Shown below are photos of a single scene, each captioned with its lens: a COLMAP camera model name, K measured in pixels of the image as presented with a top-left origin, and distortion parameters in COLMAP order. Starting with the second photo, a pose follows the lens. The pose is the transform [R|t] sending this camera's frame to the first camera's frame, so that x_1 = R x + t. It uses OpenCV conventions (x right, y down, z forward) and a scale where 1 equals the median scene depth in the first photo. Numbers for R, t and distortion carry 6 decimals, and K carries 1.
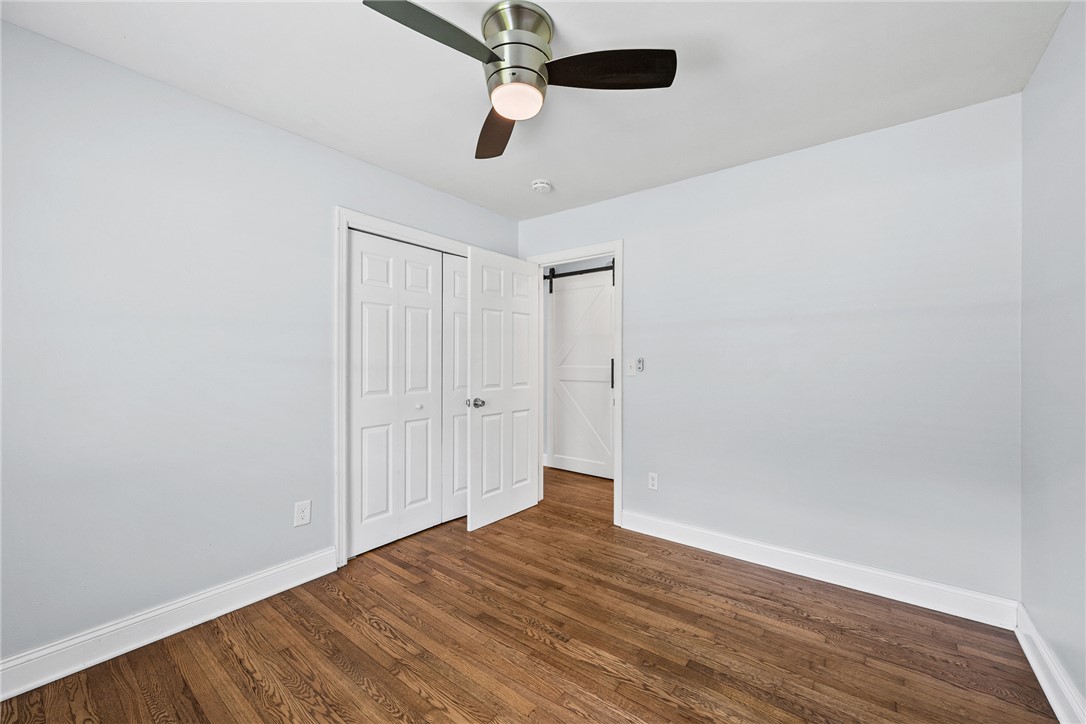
lens RADIAL K [[429.4, 0, 540.0], [0, 429.4, 359.7], [0, 0, 1]] dist [-0.000794, 0.000073]
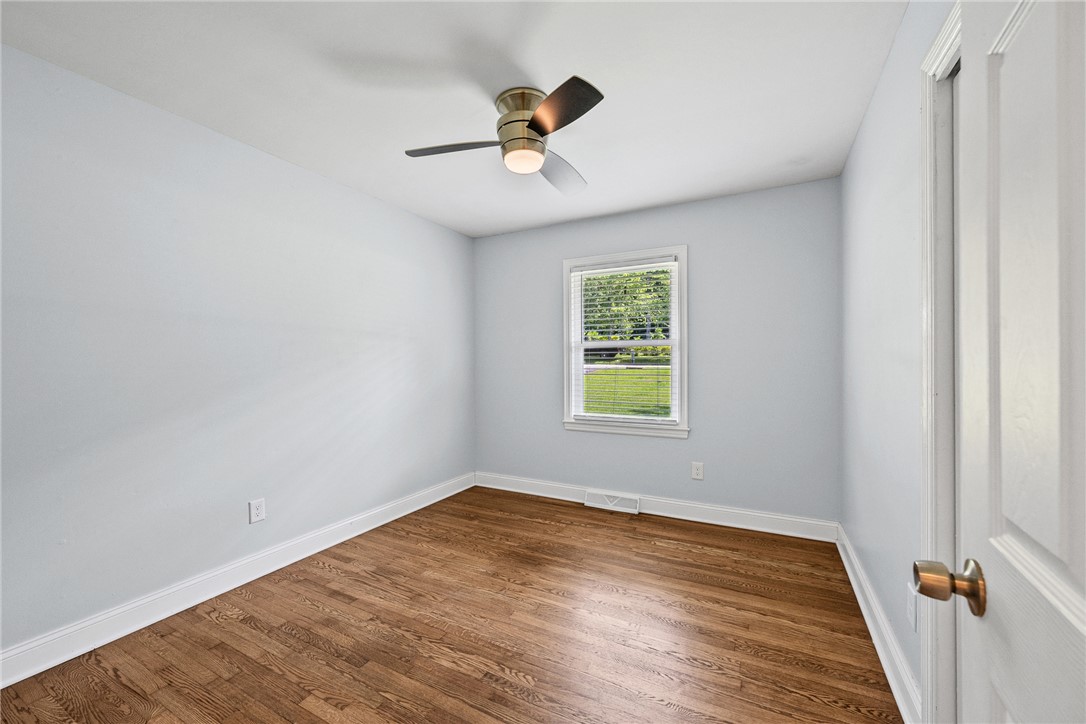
lens RADIAL K [[429.4, 0, 540.0], [0, 429.4, 359.7], [0, 0, 1]] dist [-0.000794, 0.000073]
pose [[-0.983879, 0.003526, -0.178799, 0.088887], [0.004884, 0.999962, -0.007153, 0.003194], [0.178767, -0.007911, -0.983860, 1.541711]]
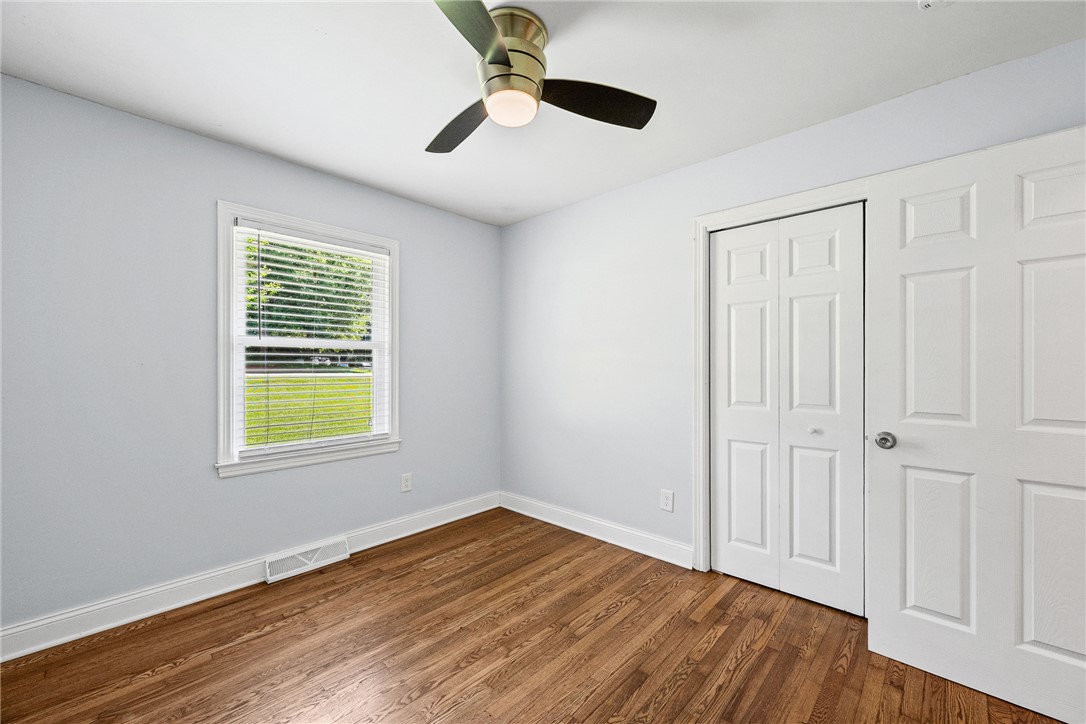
lens RADIAL K [[431.7, 0, 541.4], [0, 431.7, 363.5], [0, 0, 1]] dist [-0.000660, -0.000284]
pose [[-0.086800, -0.005326, -0.996211, 0.638720], [0.002584, 0.999981, -0.005572, -0.002451], [0.996222, -0.003057, -0.086785, 0.779889]]
